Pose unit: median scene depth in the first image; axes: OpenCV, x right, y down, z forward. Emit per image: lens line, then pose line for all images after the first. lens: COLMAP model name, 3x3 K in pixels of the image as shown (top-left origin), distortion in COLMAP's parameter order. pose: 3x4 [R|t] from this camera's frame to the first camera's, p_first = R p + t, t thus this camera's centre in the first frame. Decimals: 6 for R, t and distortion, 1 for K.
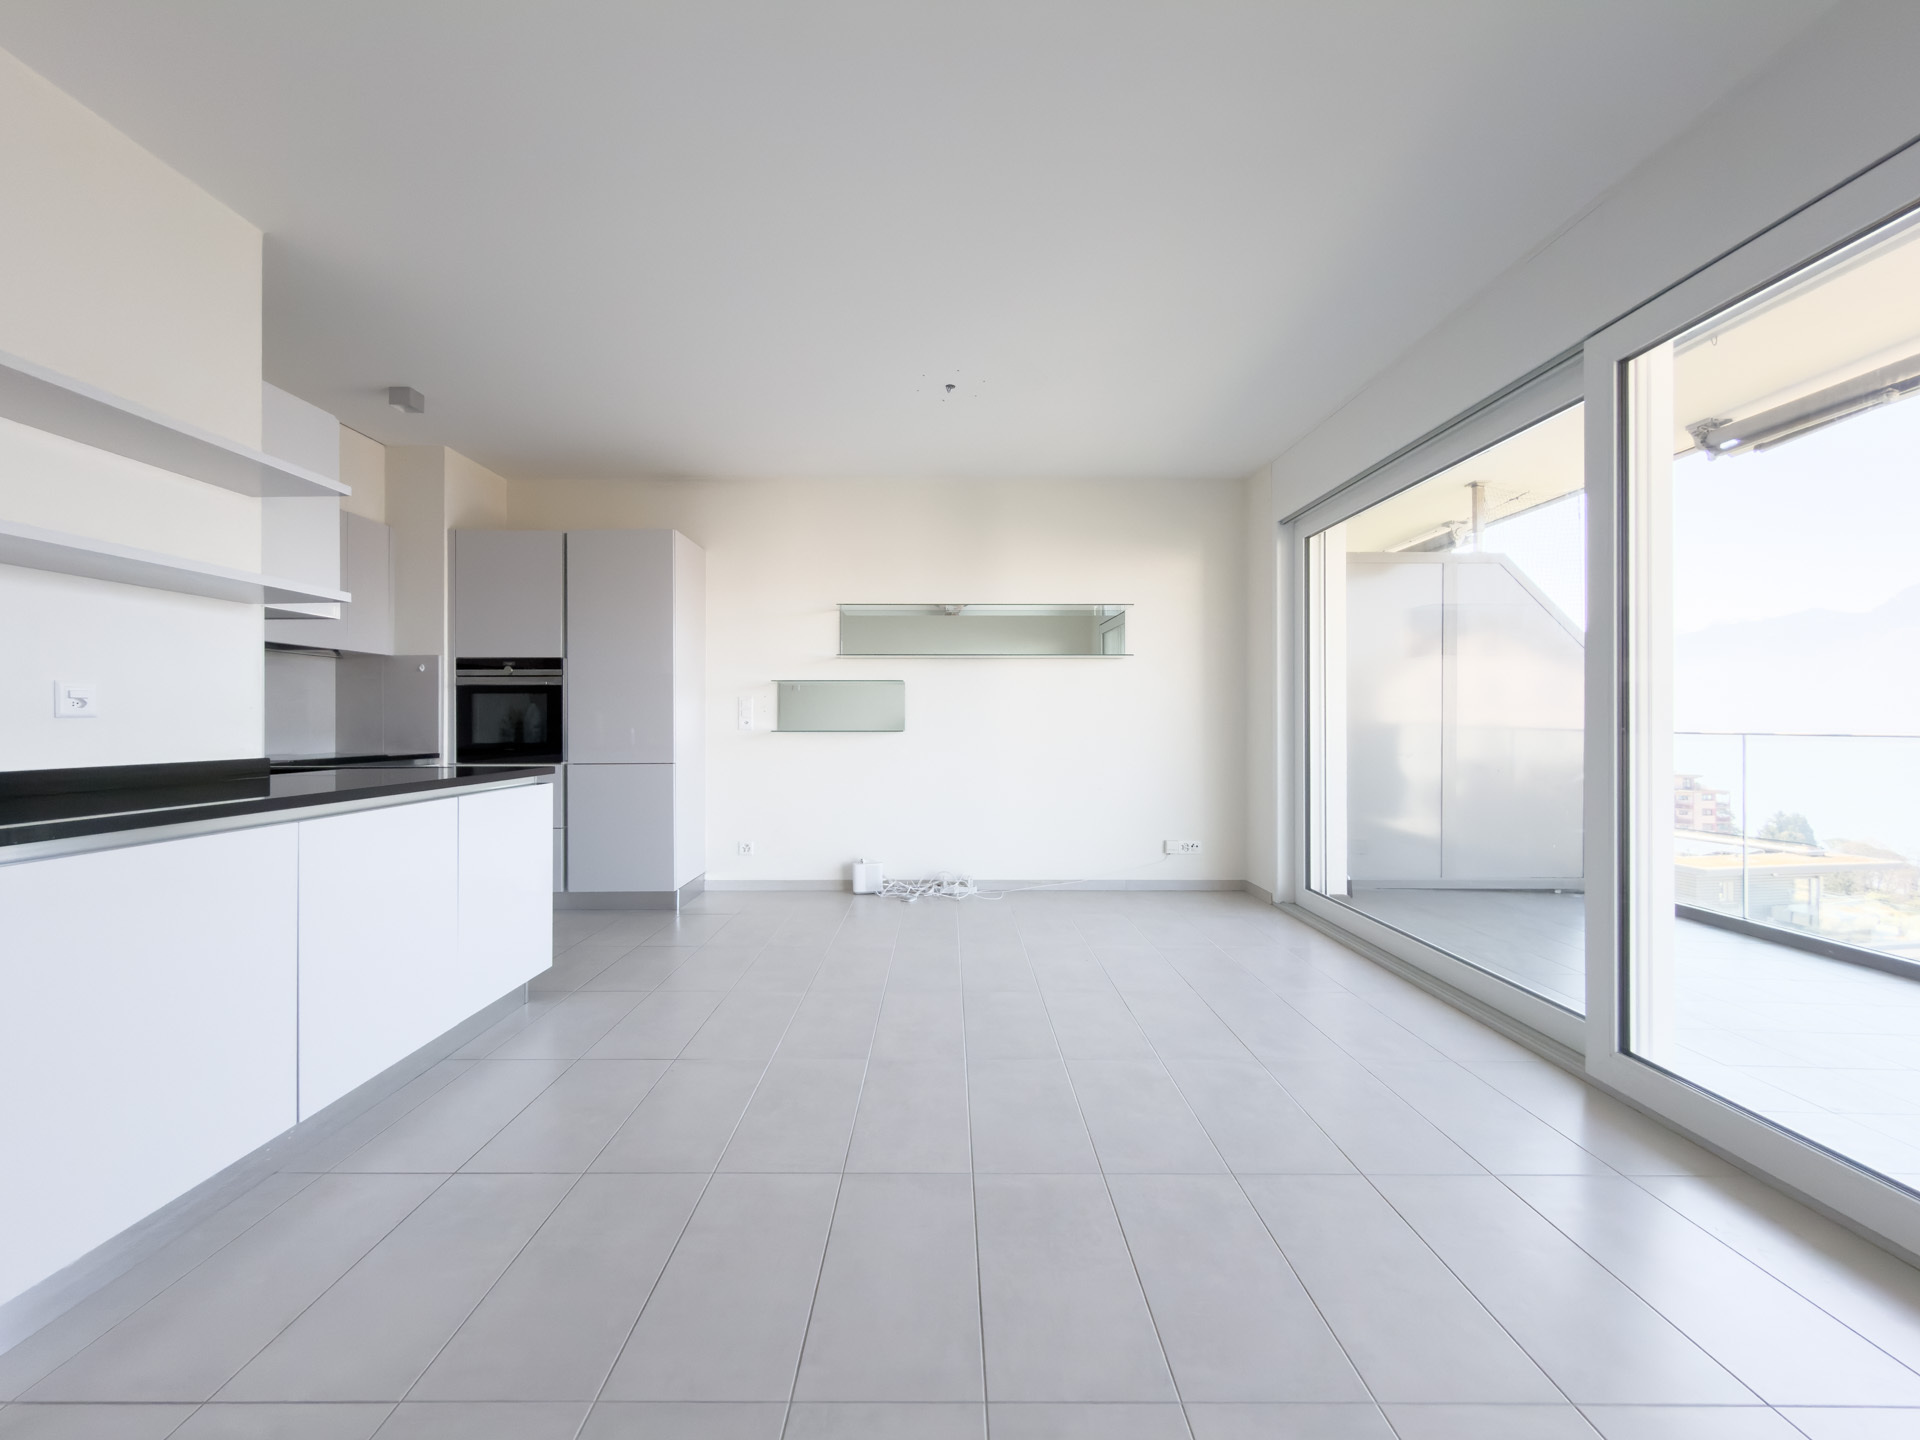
lens RADIAL K [[786.6, 0, 960.0], [0, 786.6, 720.0], [0, 0, 1]] dist [0.001542, 0.000143]
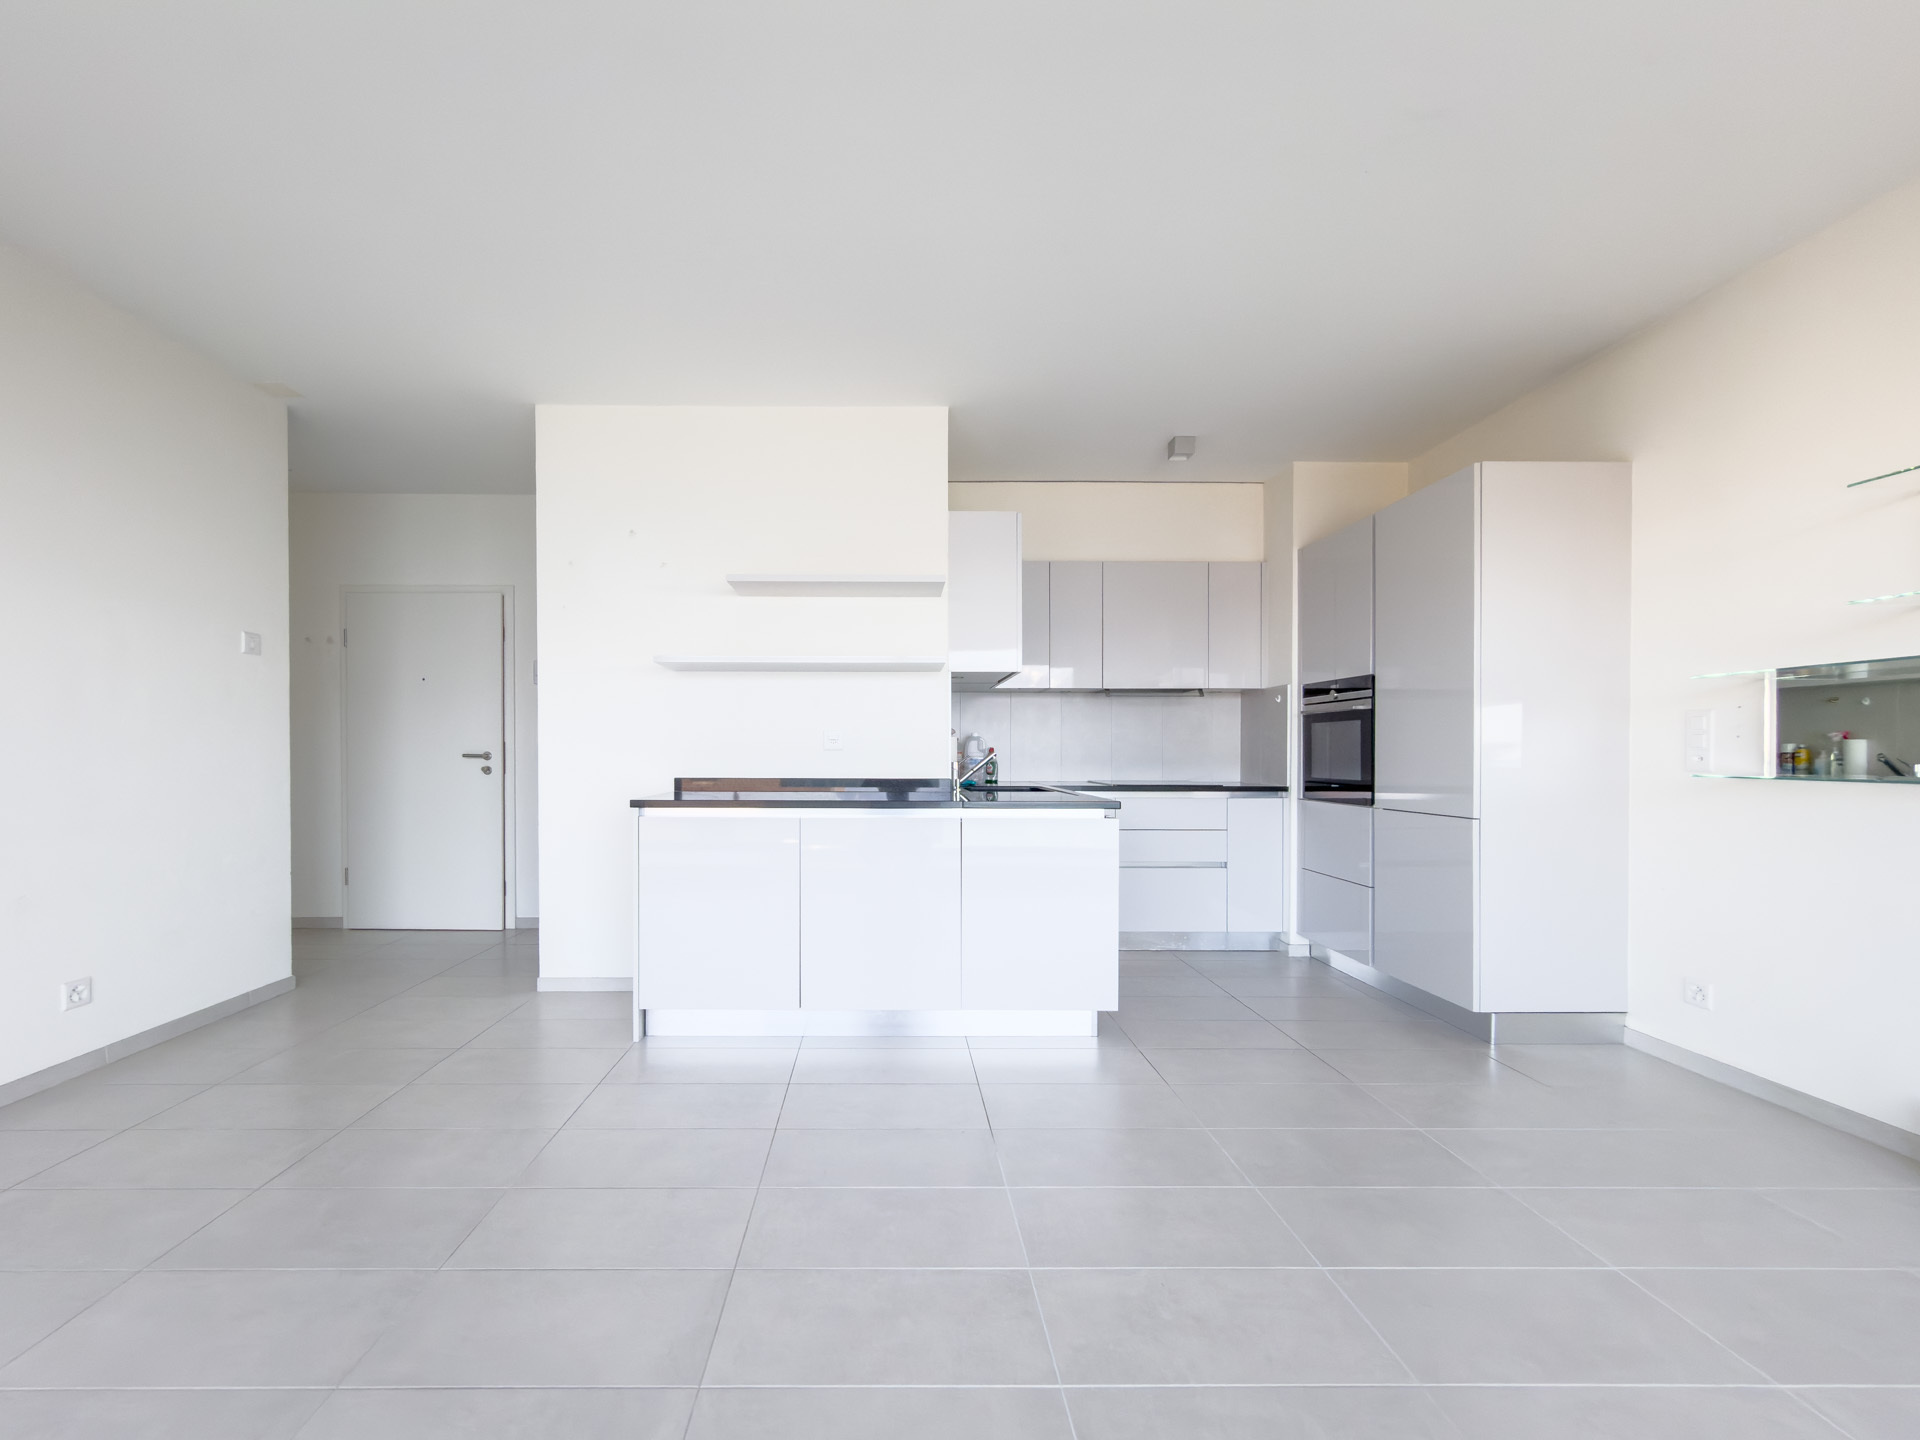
lens RADIAL K [[871.6, 0, 955.8], [0, 871.6, 757.2], [0, 0, 1]] dist [0.032874, 0.000123]
pose [[-0.001752, 0.007909, -0.999967, 0.393315], [-0.002545, 0.999965, 0.007914, -0.001140], [0.999995, 0.002559, -0.001732, 0.580515]]
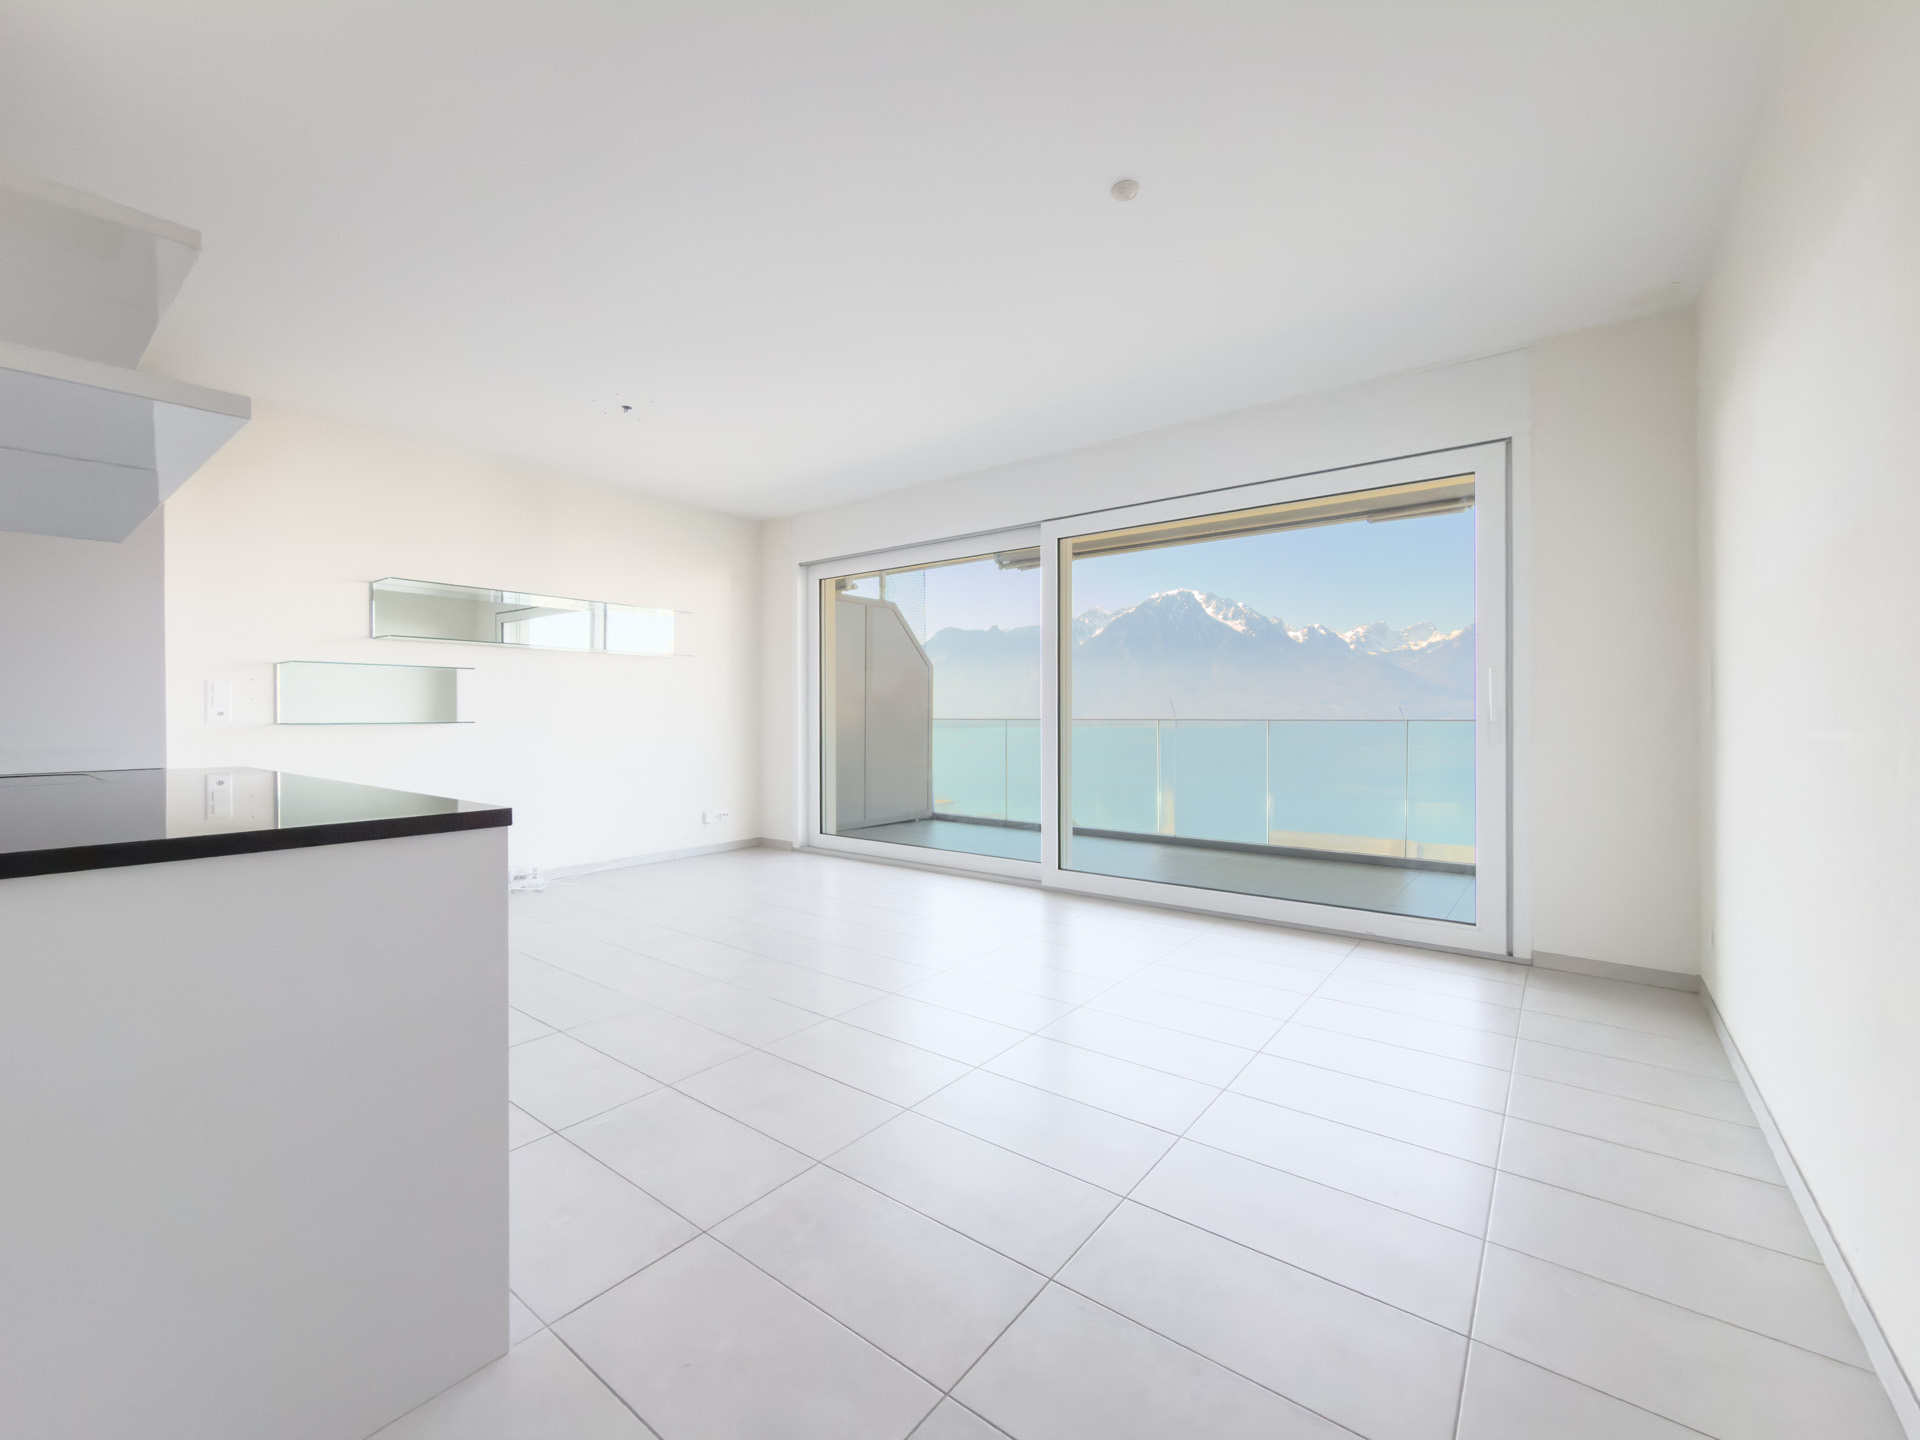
lens RADIAL K [[786.6, 0, 960.0], [0, 786.6, 720.0], [0, 0, 1]] dist [0.001542, 0.000143]
pose [[0.610132, -0.006430, 0.792274, -0.514865], [0.002033, 0.999976, 0.006550, 0.007129], [-0.792297, -0.002386, 0.610130, -0.037701]]
